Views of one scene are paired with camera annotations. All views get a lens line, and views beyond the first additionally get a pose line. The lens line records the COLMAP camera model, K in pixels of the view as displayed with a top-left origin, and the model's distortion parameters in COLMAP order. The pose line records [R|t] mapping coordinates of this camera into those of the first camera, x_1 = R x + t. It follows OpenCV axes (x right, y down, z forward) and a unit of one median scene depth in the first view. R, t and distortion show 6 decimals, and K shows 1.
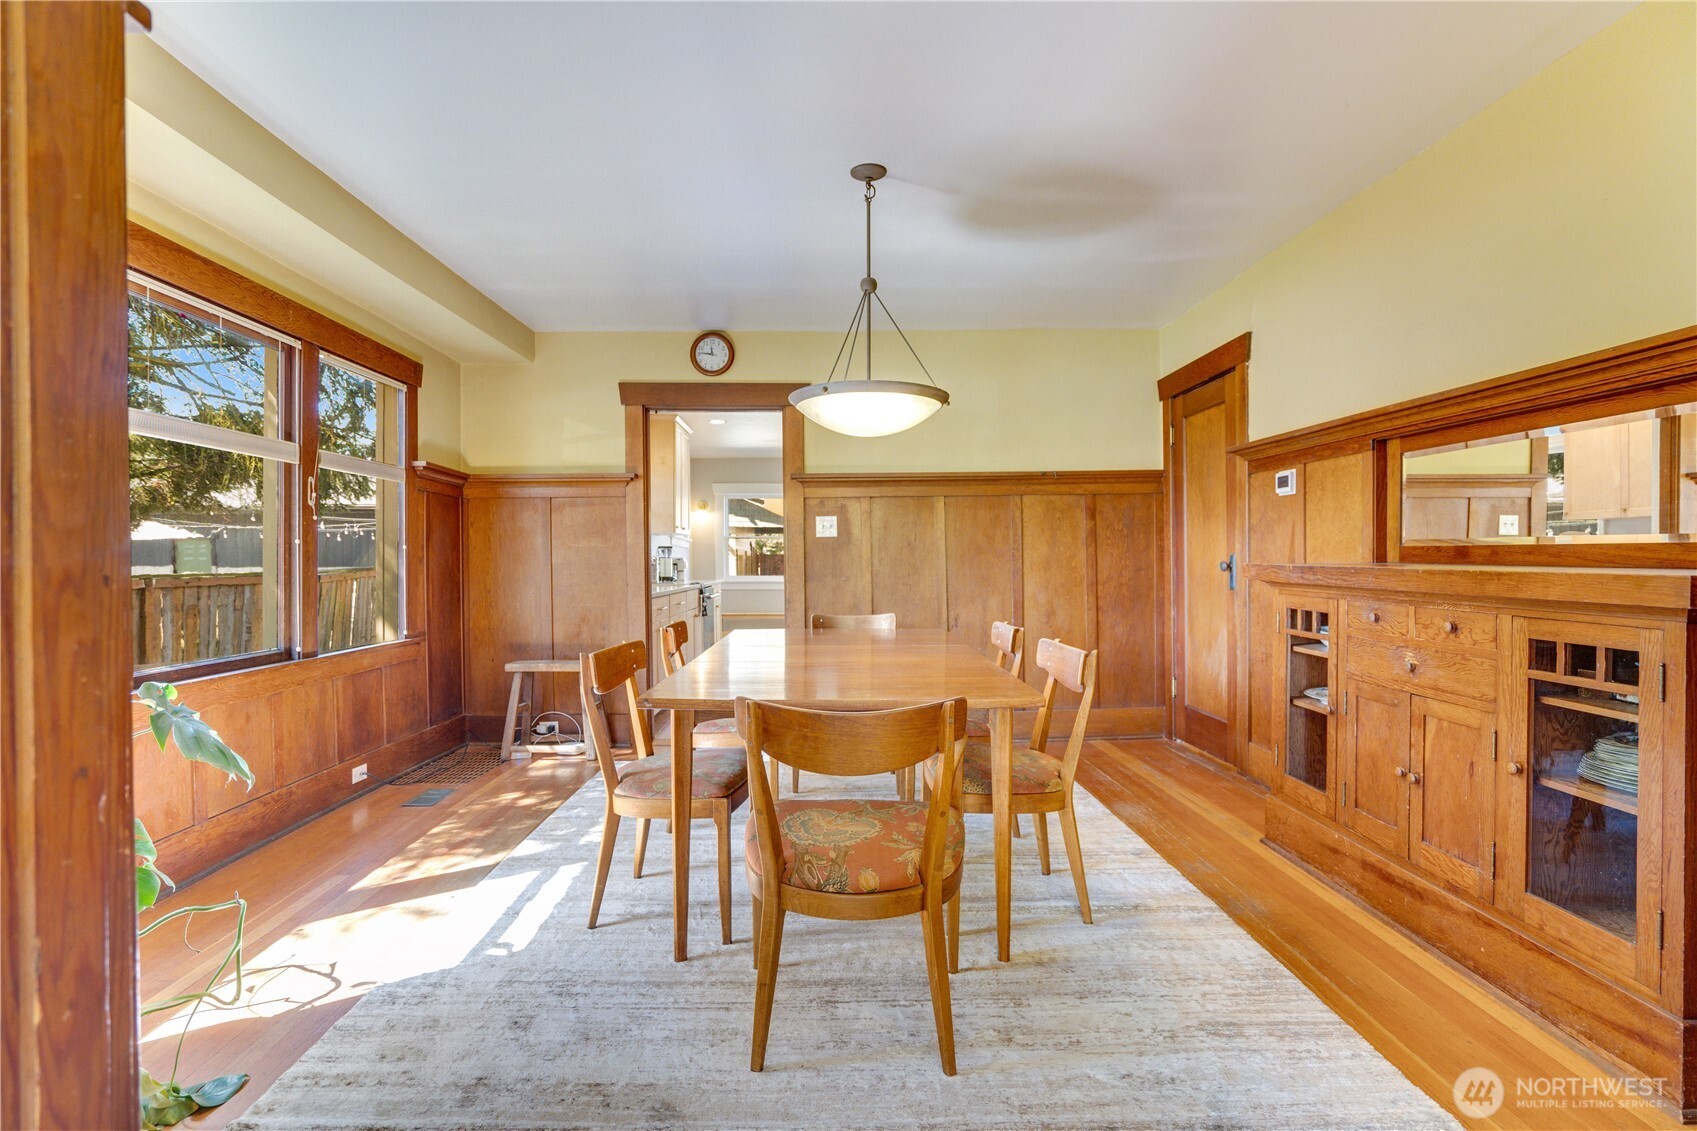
lens RADIAL K [[827.5, 0, 821.8], [0, 827.5, 565.8], [0, 0, 1]] dist [-0.032276, 0.009281]
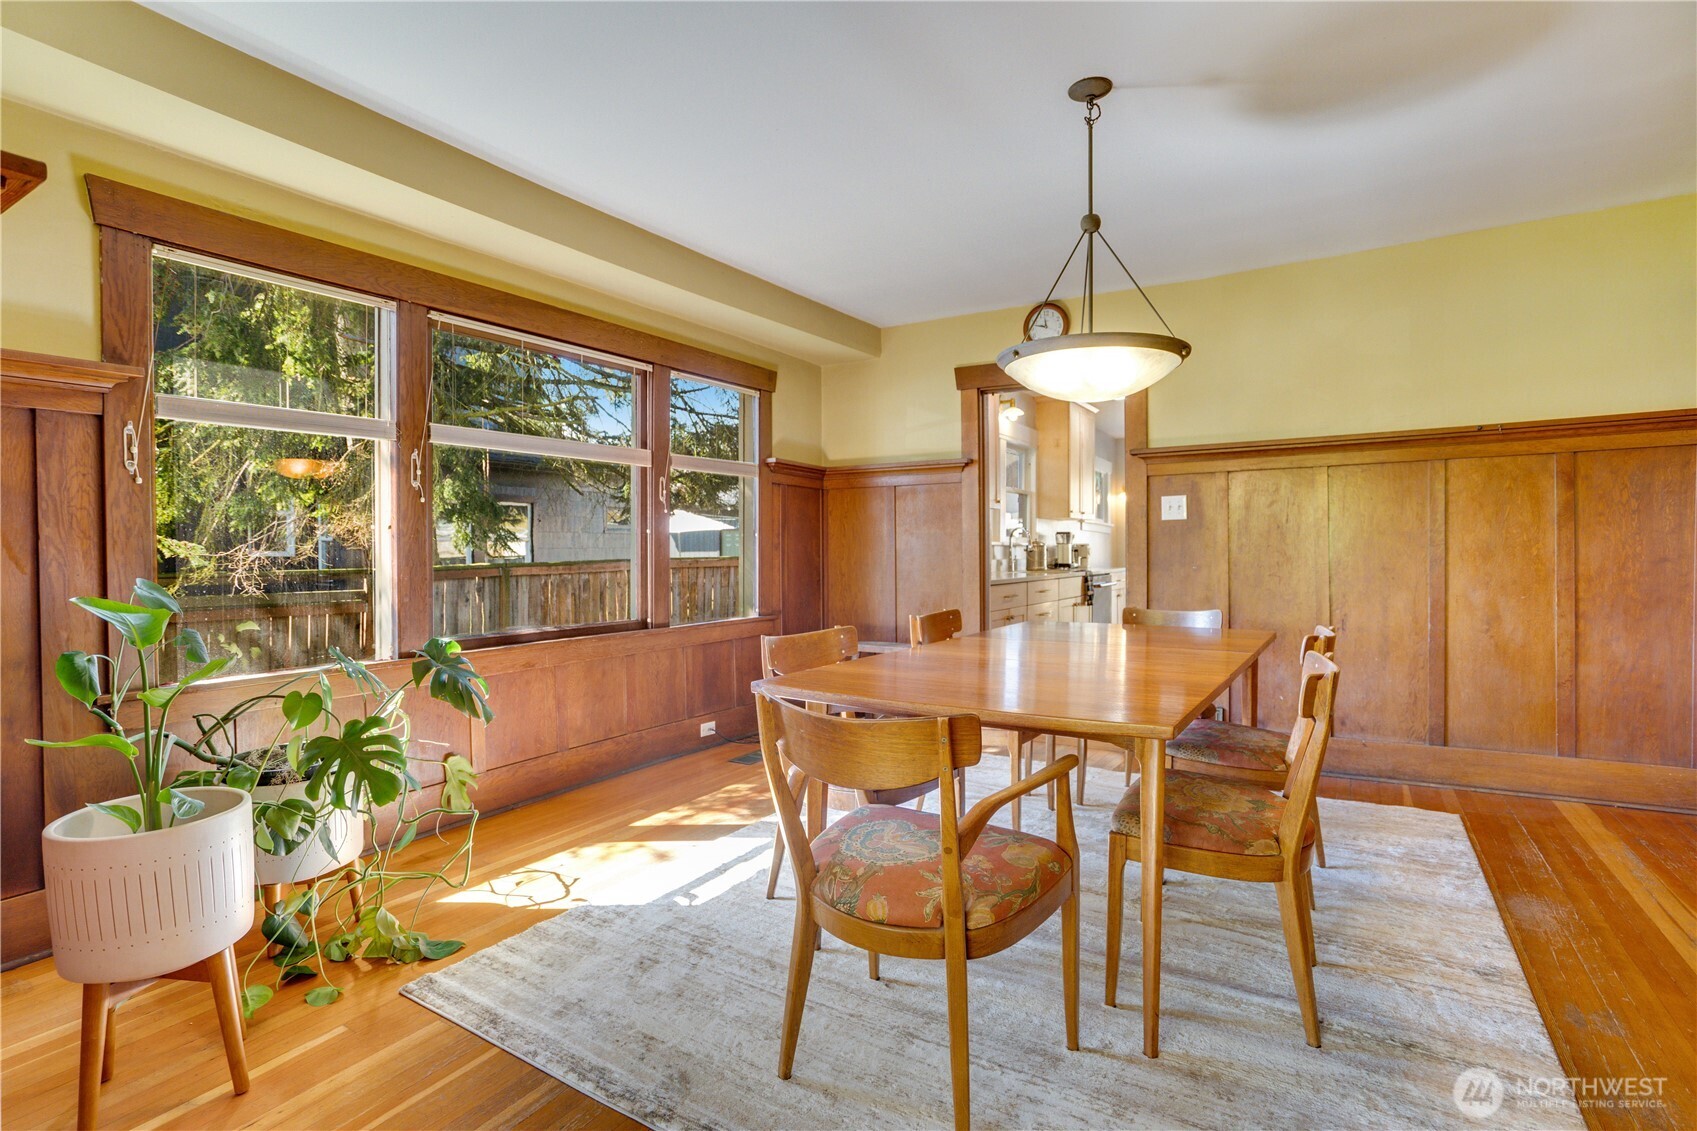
lens RADIAL K [[827.5, 0, 851.0], [0, 827.5, 562.2], [0, 0, 1]] dist [-0.032276, 0.009281]
pose [[0.842807, 0.009462, -0.538133, 0.206035], [-0.002964, 0.999912, 0.012940, -0.000451], [0.538208, -0.009311, 0.842760, 0.099847]]
